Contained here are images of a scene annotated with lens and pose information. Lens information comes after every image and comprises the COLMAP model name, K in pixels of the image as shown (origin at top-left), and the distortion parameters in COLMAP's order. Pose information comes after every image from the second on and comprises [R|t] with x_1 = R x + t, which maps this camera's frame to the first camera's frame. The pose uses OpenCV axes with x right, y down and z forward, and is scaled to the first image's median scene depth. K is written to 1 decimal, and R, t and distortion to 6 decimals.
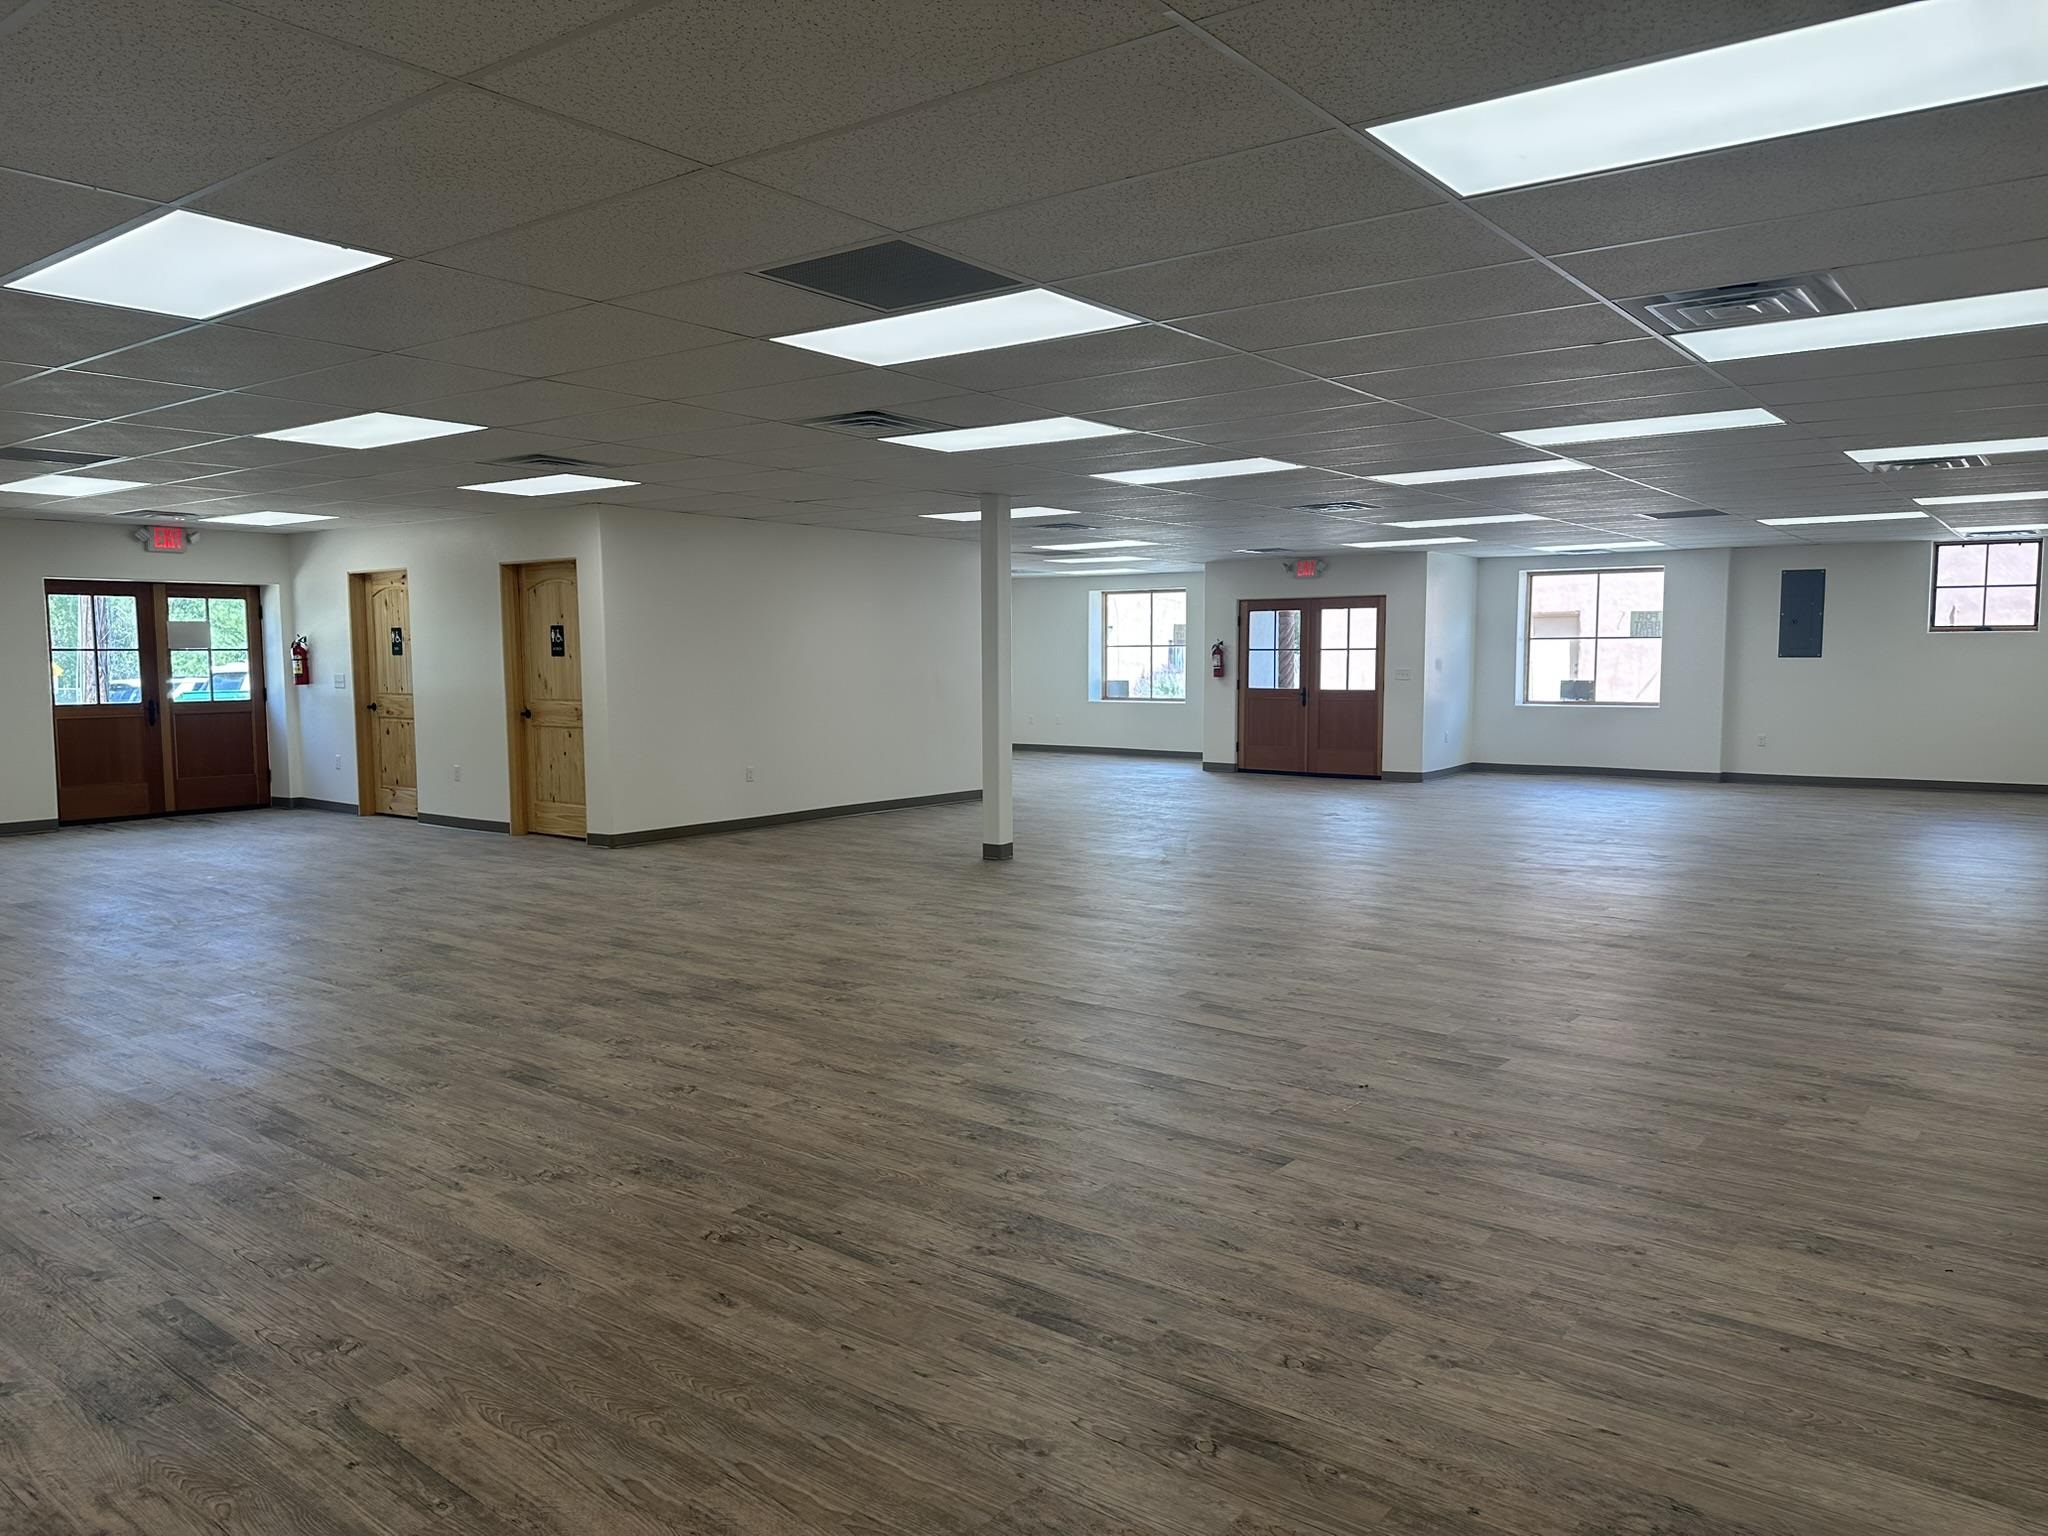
lens RADIAL K [[1428.9, 0, 1026.7], [0, 1428.9, 767.5], [0, 0, 1]] dist [0.068072, -0.074536]
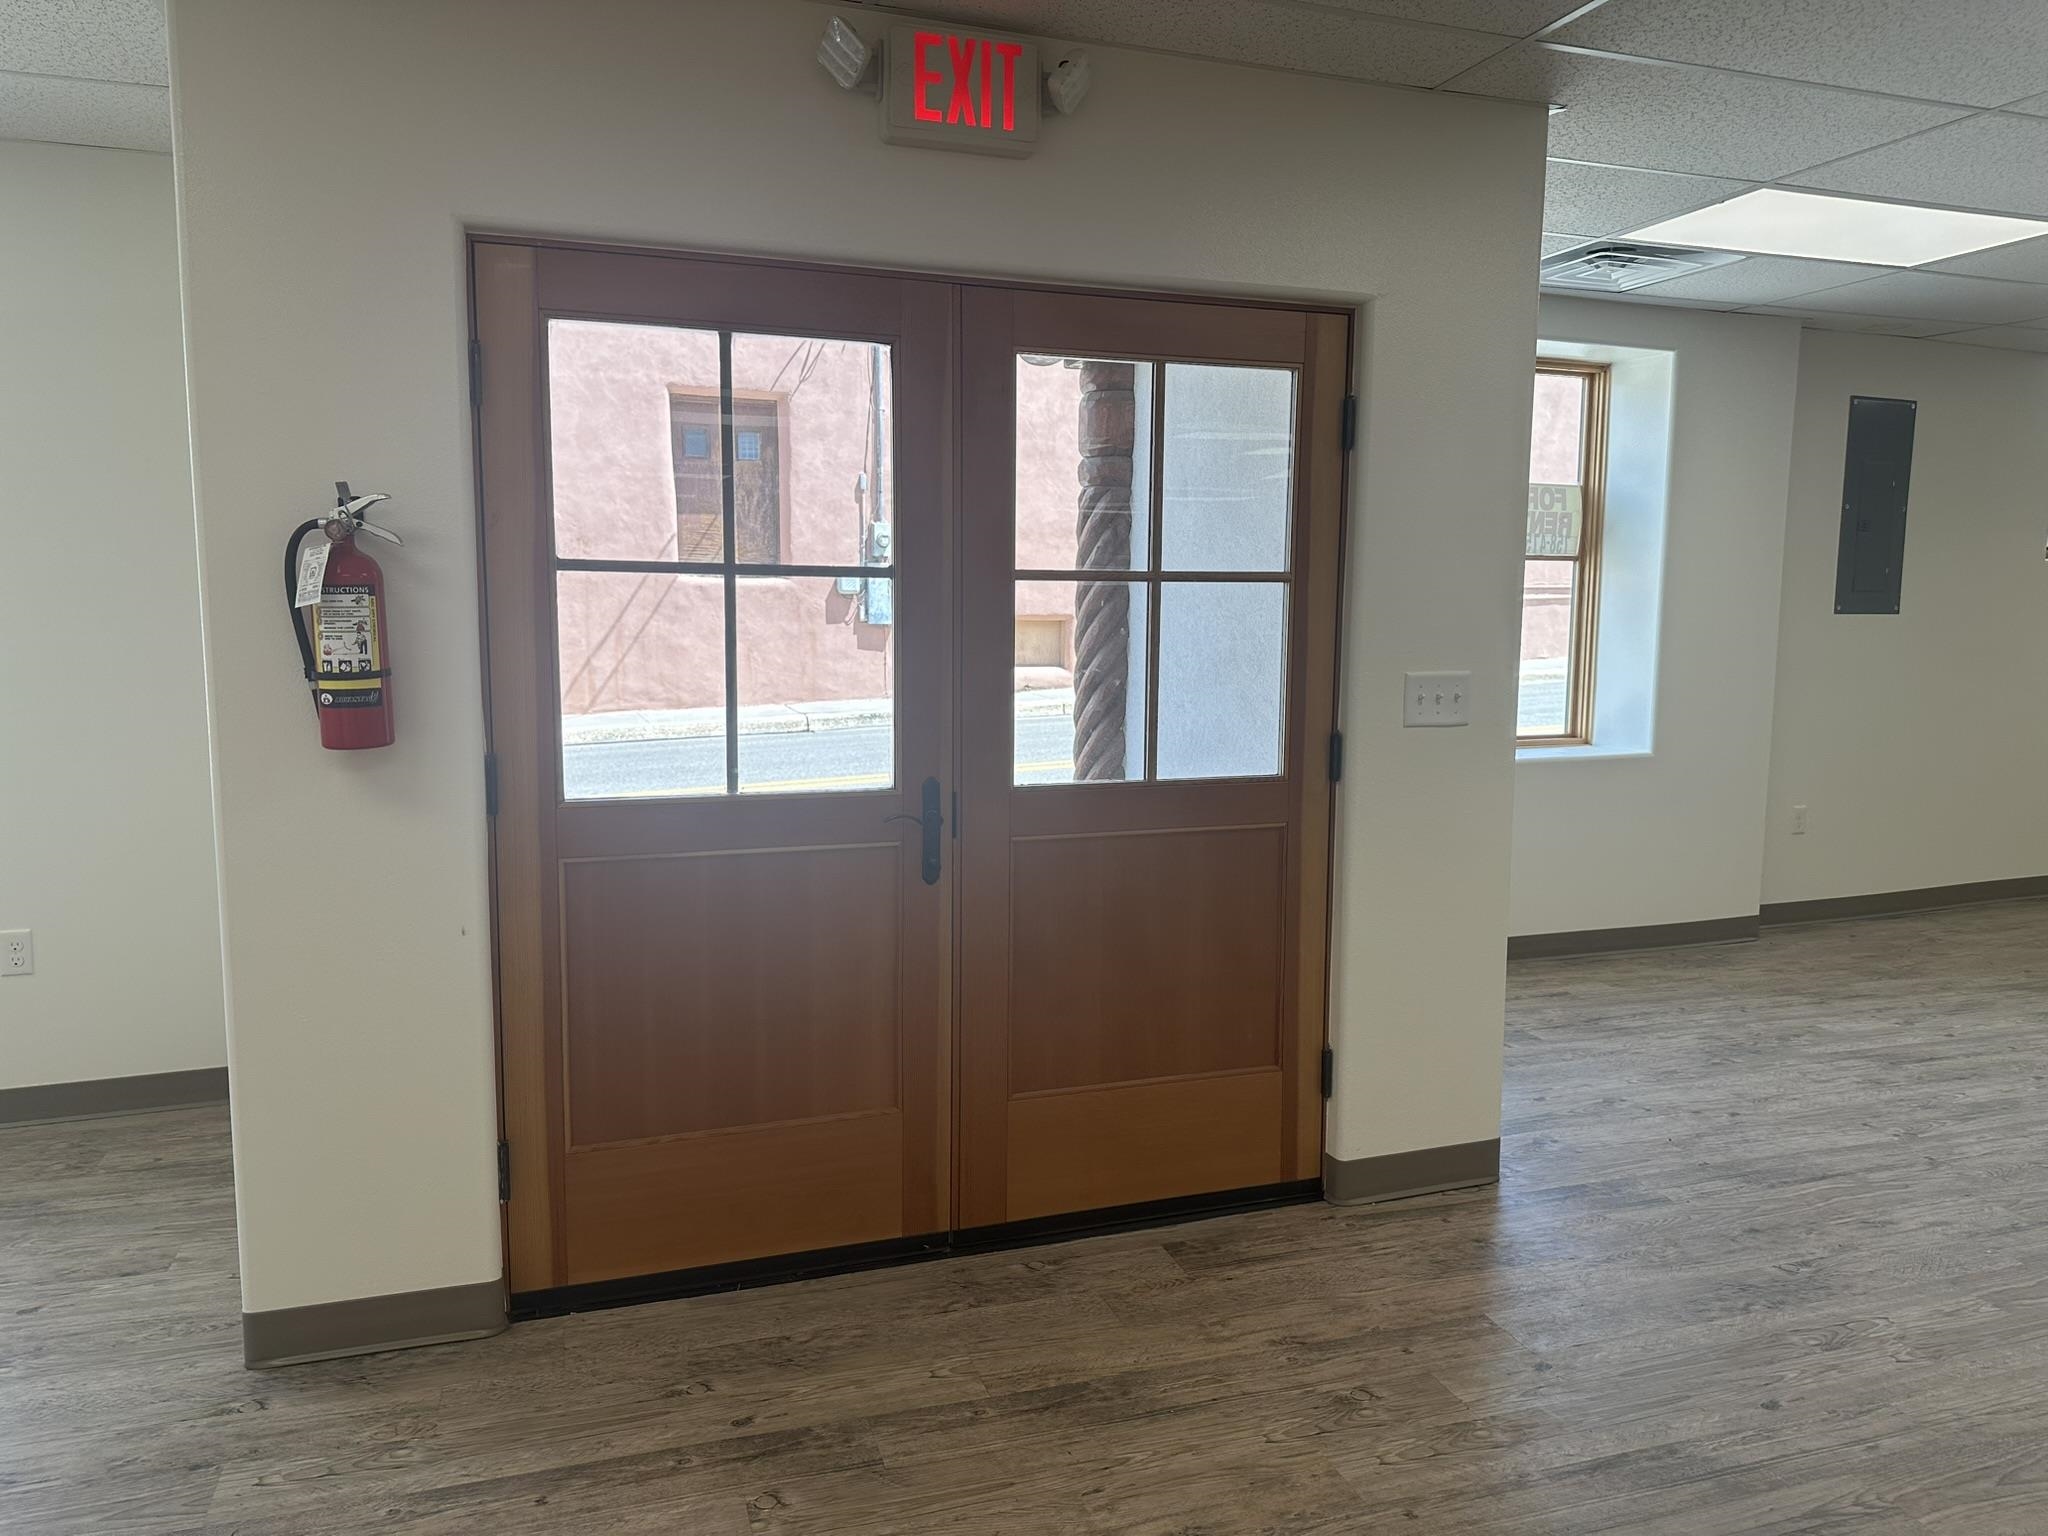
lens RADIAL K [[1428.9, 0, 1031.5], [0, 1428.9, 751.1], [0, 0, 1]] dist [0.068072, -0.074536]
pose [[0.522626, -0.089402, 0.847862, 0.051770], [0.054271, 0.995958, 0.071565, -0.079391], [-0.850833, 0.008612, 0.525365, 0.983590]]
